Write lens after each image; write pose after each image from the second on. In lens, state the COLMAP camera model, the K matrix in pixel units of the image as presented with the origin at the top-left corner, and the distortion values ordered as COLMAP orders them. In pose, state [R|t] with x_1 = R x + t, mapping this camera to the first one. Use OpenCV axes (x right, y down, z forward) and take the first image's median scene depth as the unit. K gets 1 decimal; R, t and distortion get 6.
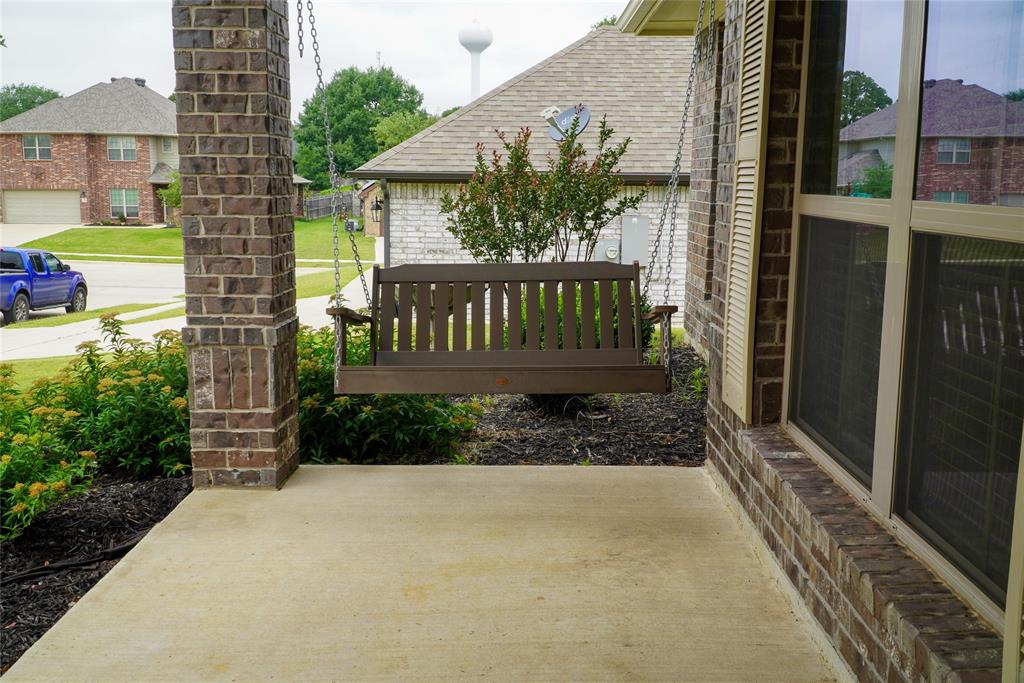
lens RADIAL K [[996.5, 0, 512.8], [0, 996.5, 343.6], [0, 0, 1]] dist [0.011126, 0.000000]
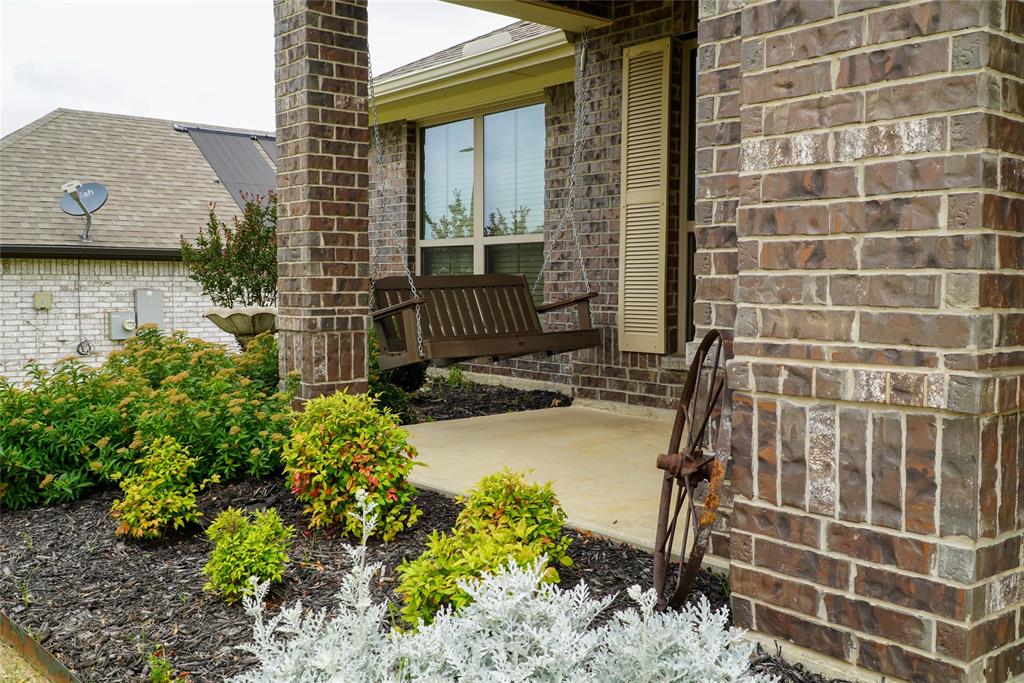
lens RADIAL K [[996.5, 0, 510.2], [0, 996.5, 339.7], [0, 0, 1]] dist [0.011126, 0.000000]
pose [[0.769465, -0.045036, 0.637099, -0.947120], [0.110268, 0.991899, -0.063061, 0.120742], [-0.629098, 0.118775, 0.768198, -0.140011]]
